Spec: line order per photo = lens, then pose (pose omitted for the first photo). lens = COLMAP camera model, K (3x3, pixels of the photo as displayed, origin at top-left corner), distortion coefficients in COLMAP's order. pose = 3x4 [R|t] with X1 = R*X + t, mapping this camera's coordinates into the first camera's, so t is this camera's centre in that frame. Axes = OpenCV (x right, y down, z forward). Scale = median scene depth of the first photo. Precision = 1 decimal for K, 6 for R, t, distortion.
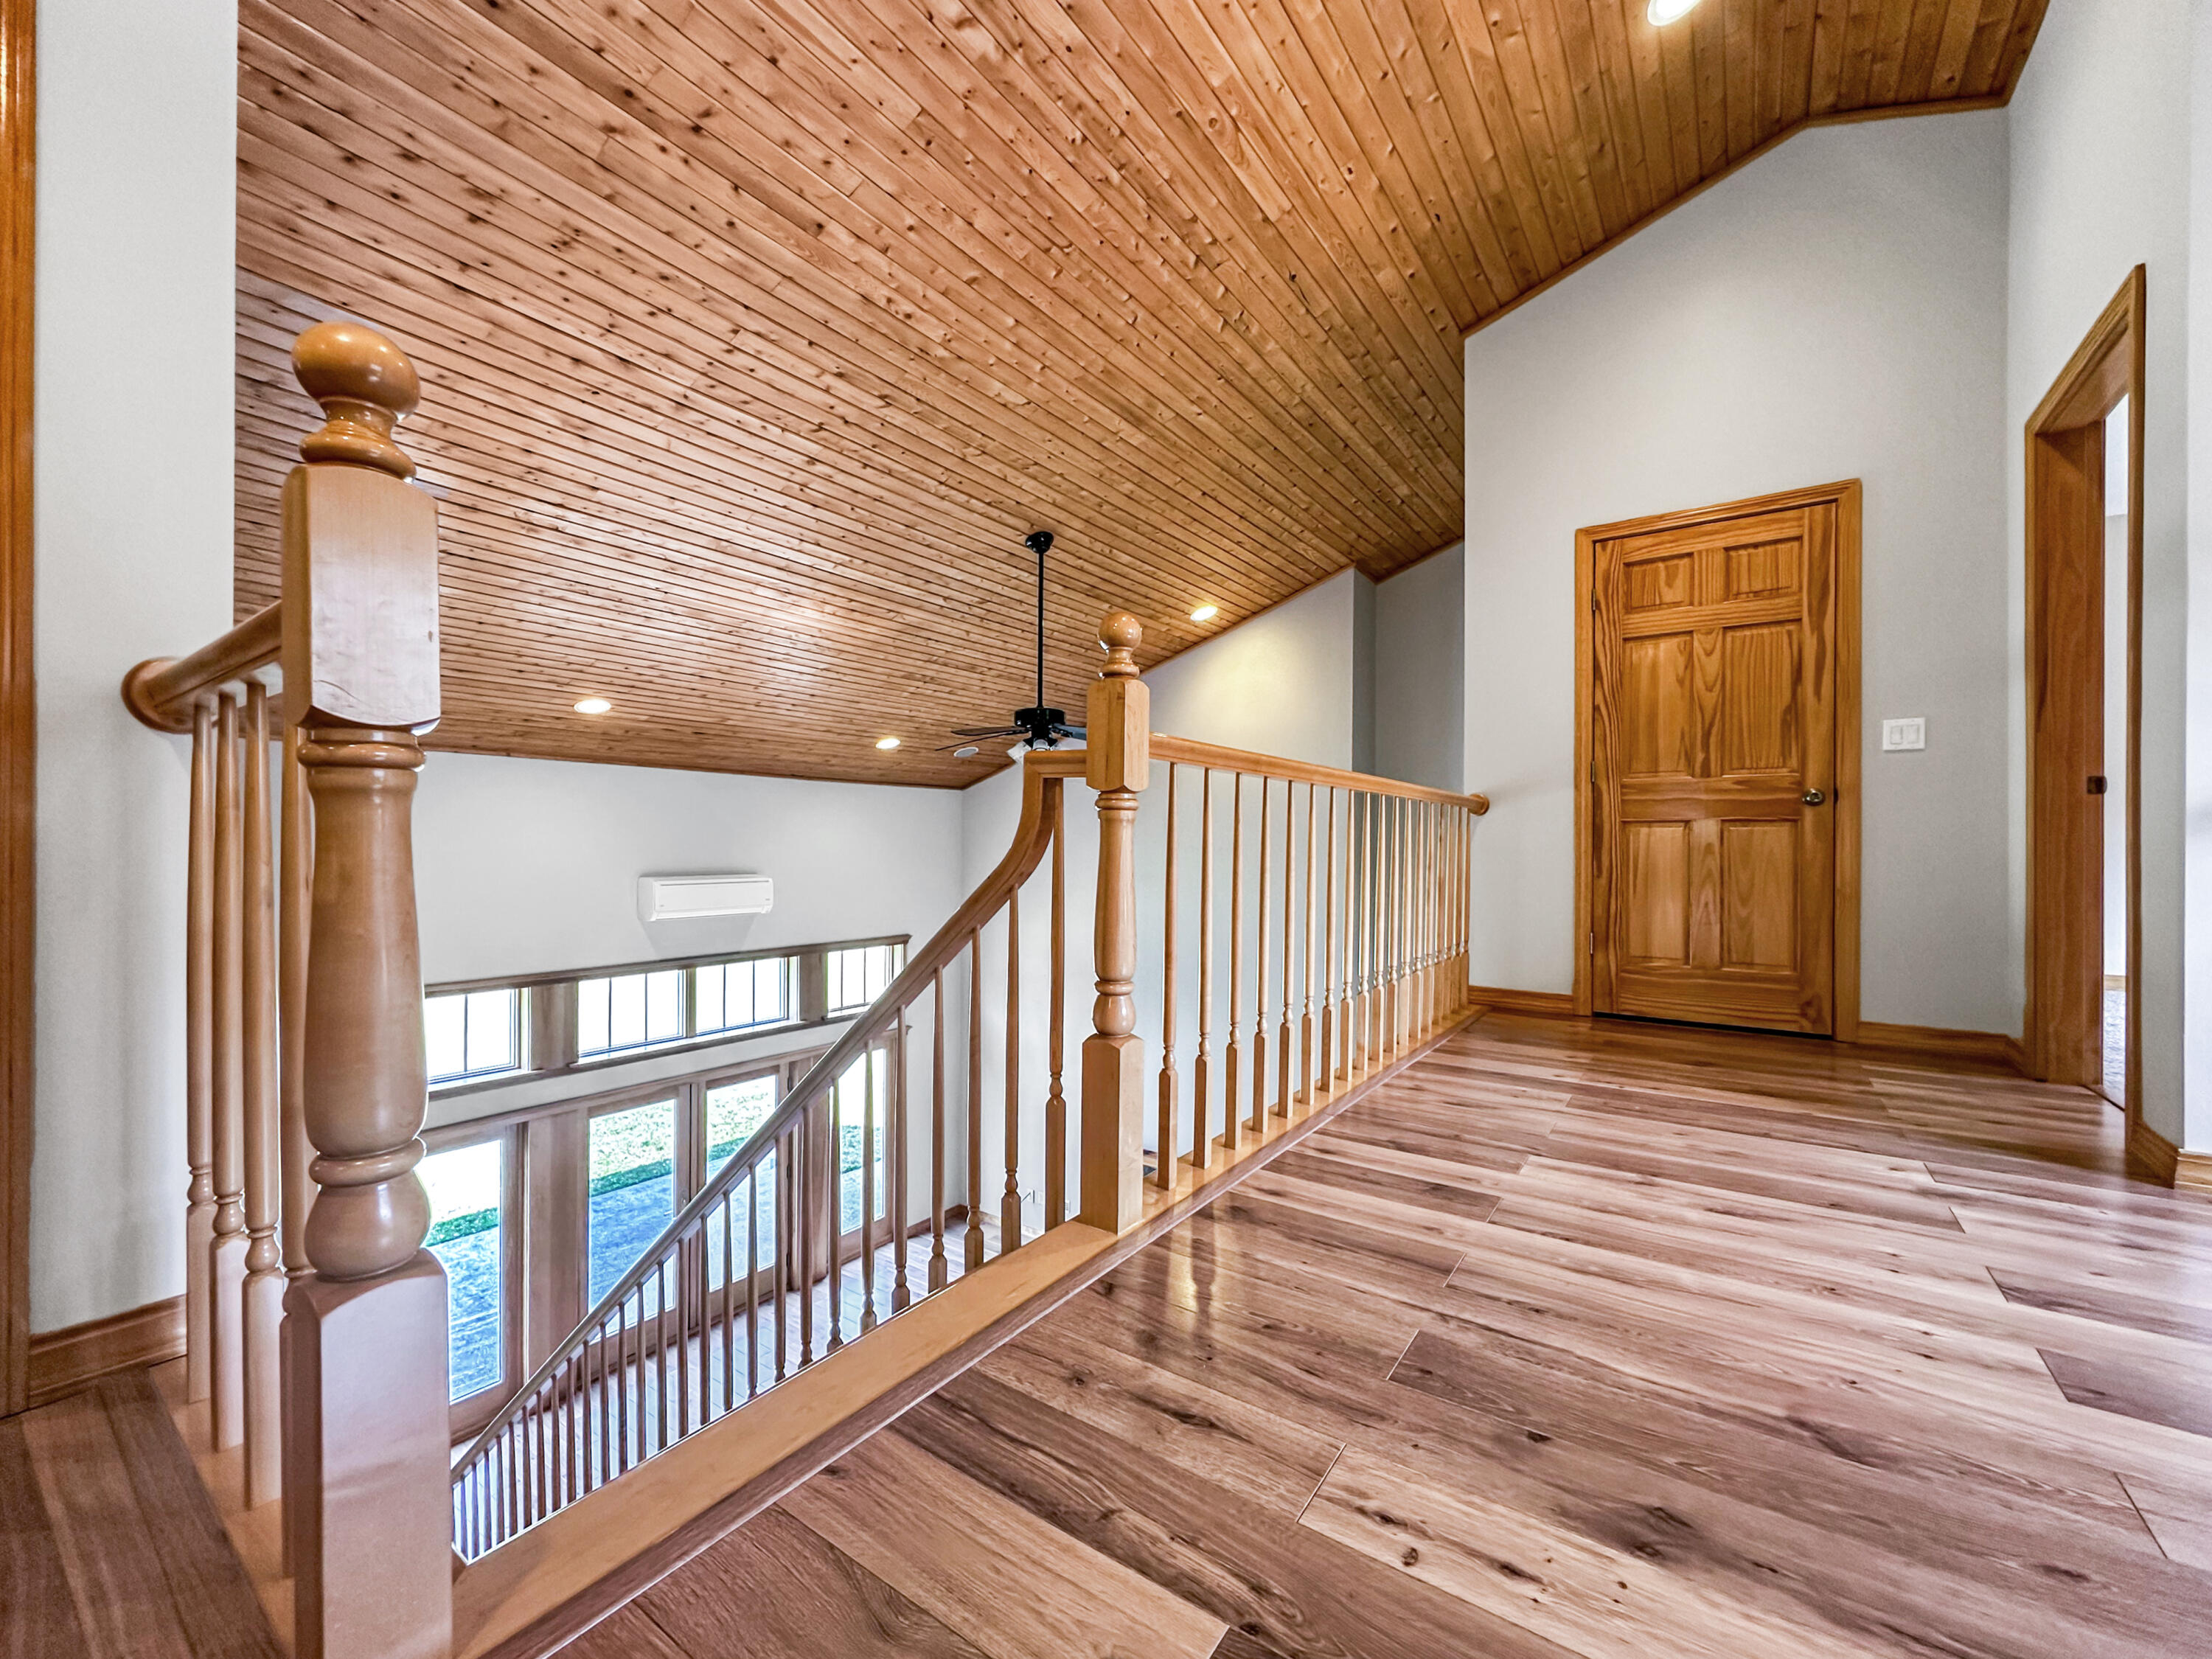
lens RADIAL K [[878.7, 0, 1111.4], [0, 878.7, 843.2], [0, 0, 1]] dist [-0.001384, 0.000108]
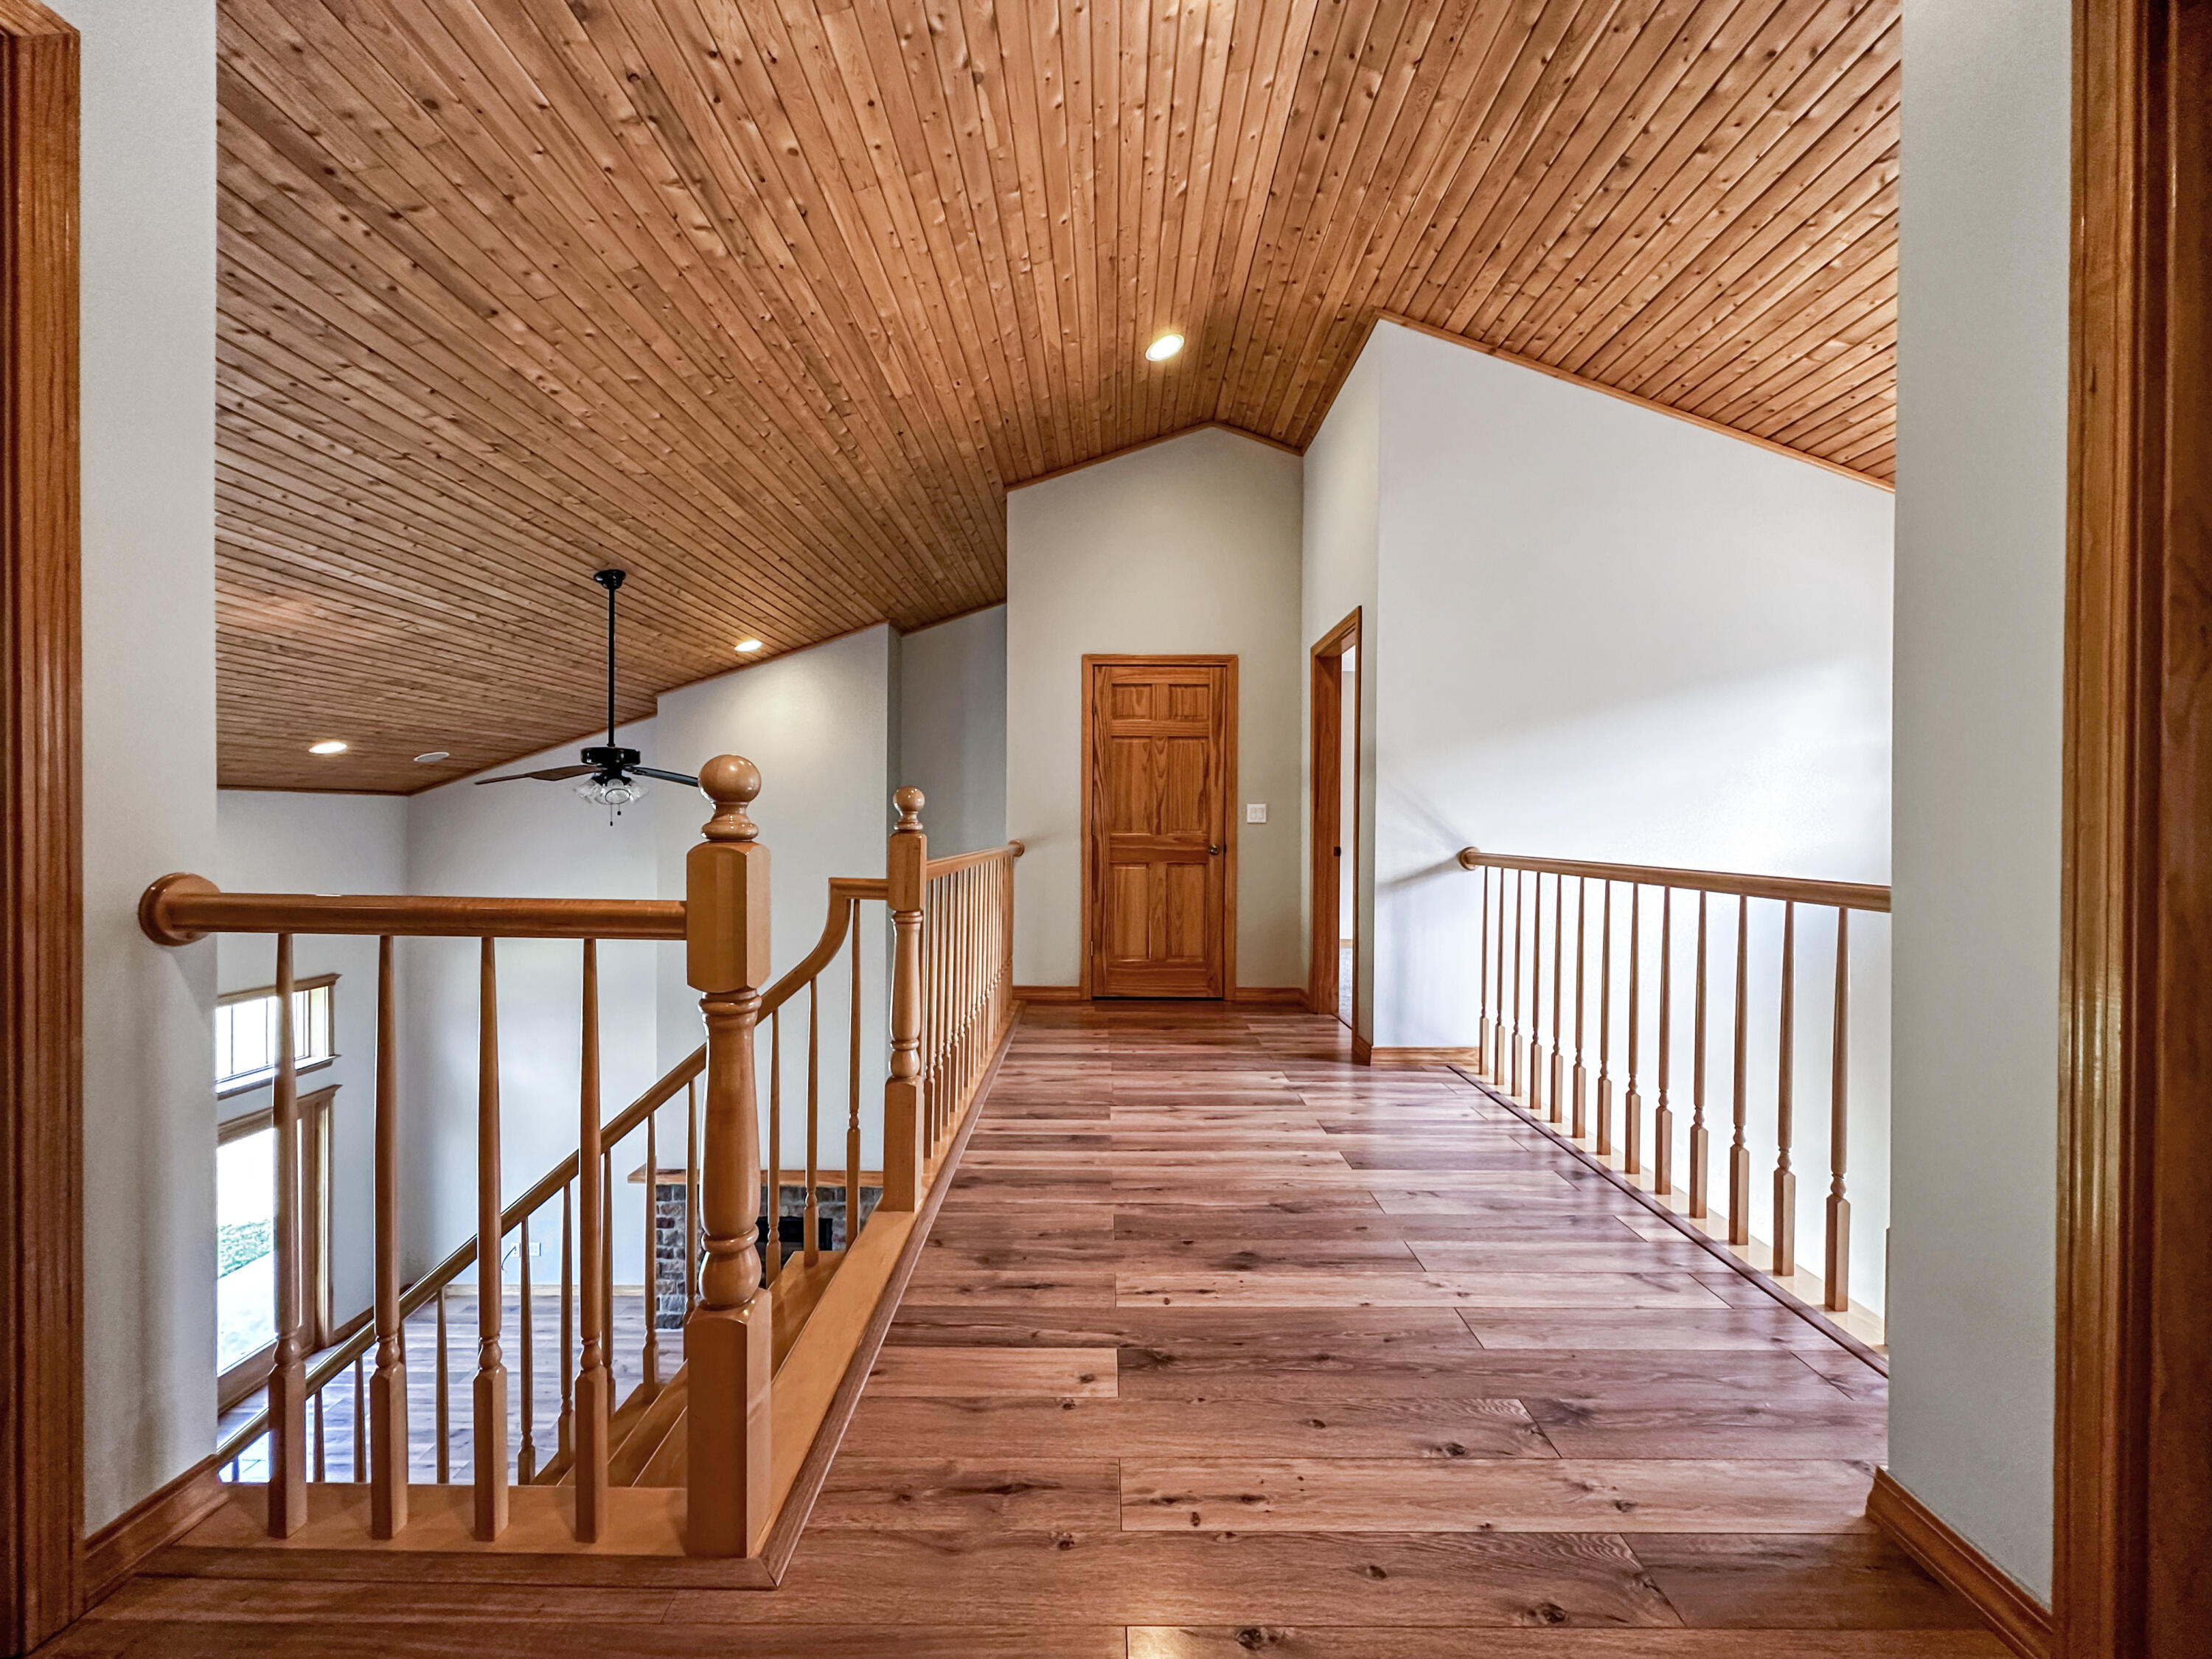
lens RADIAL K [[878.7, 0, 1099.3], [0, 878.7, 824.3], [0, 0, 1]] dist [-0.001384, 0.000108]
pose [[0.819097, -0.000008, 0.573656, -0.318791], [-0.004074, 0.999975, 0.005831, -0.117772], [-0.573641, -0.007114, 0.819076, -0.209034]]
